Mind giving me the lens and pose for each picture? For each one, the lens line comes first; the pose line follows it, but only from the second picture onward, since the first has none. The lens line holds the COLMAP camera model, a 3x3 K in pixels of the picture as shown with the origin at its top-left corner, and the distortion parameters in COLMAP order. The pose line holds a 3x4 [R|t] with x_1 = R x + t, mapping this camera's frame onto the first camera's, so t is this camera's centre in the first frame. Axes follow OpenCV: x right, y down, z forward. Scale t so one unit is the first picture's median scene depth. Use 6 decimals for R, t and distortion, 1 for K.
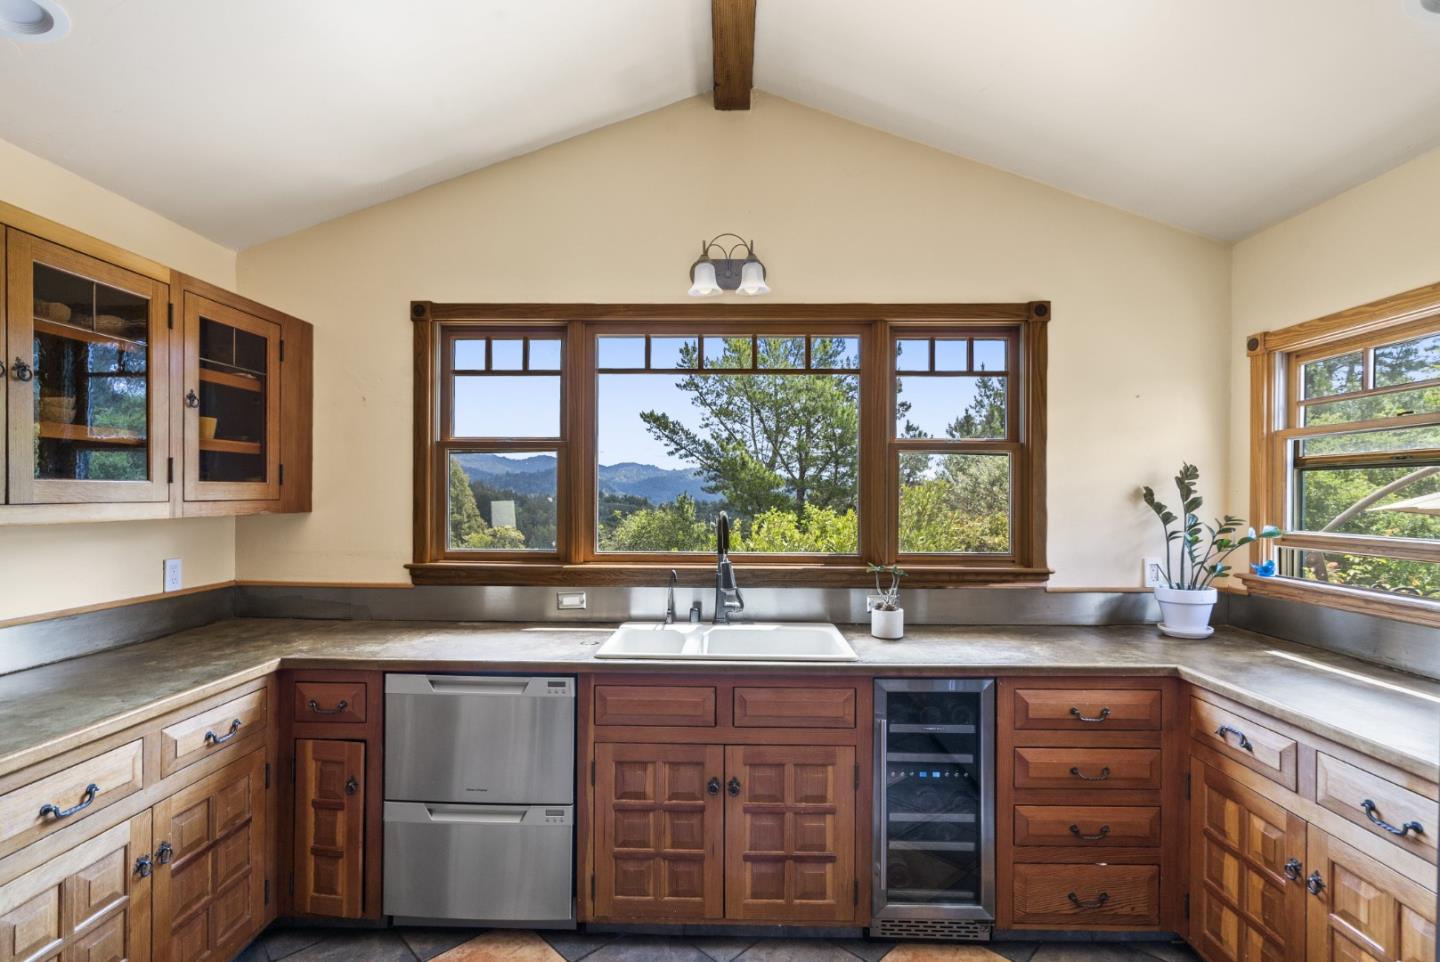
lens RADIAL K [[674.6, 0, 732.4], [0, 674.6, 494.0], [0, 0, 1]] dist [-0.004486, 0.001029]
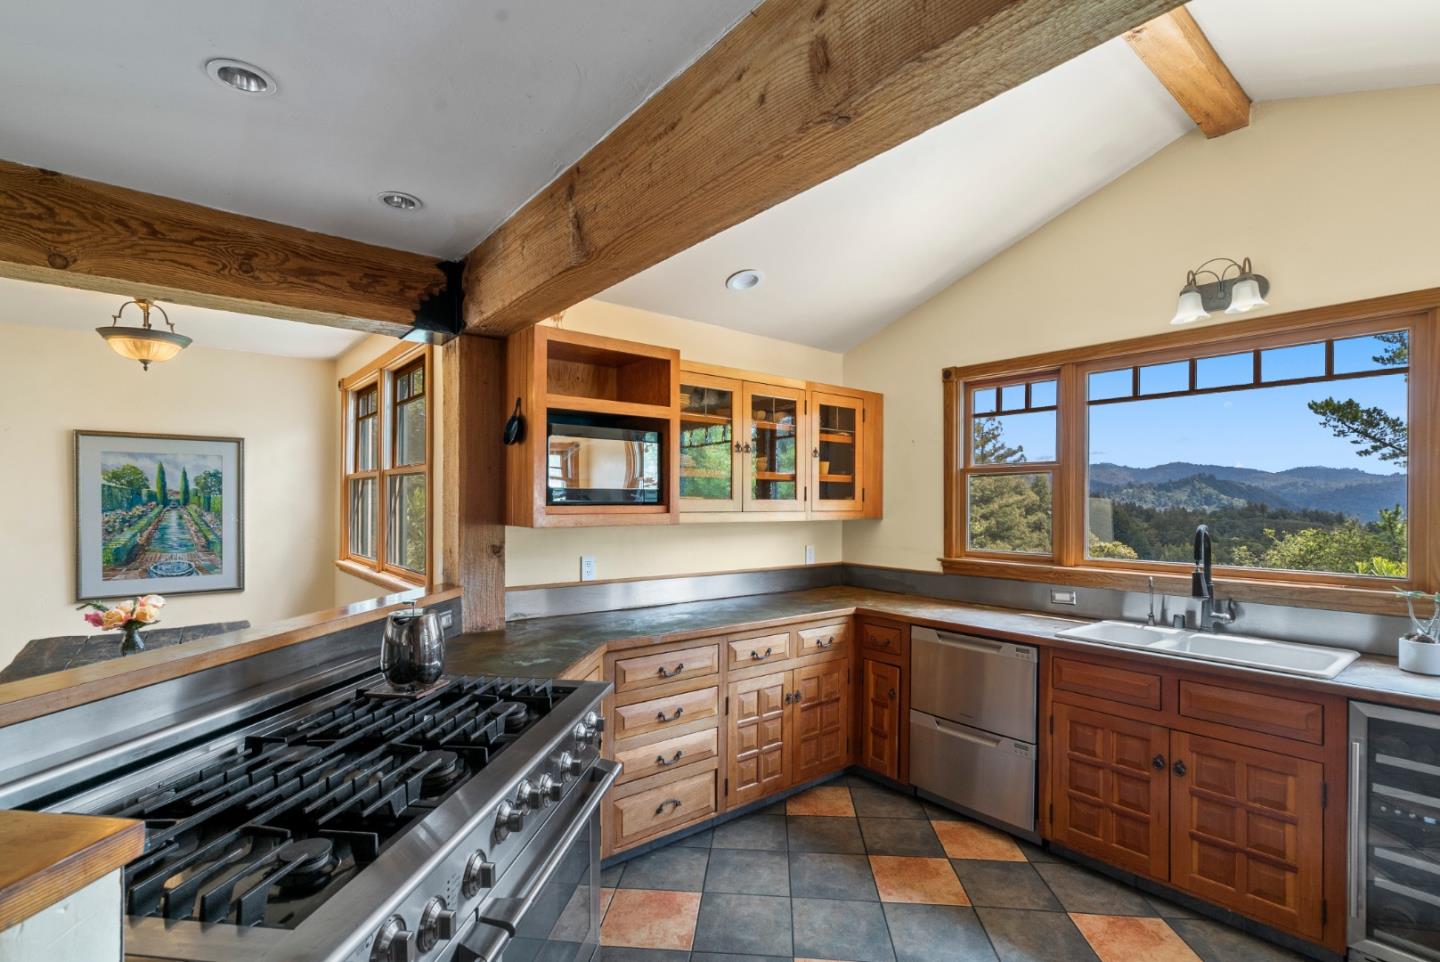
lens RADIAL K [[674.6, 0, 712.3], [0, 674.6, 492.1], [0, 0, 1]] dist [-0.004486, 0.001029]
pose [[0.641793, -0.013526, -0.766759, 0.369684], [-0.003672, 0.999779, -0.020710, -0.001920], [0.766869, 0.016107, 0.641601, -0.329740]]
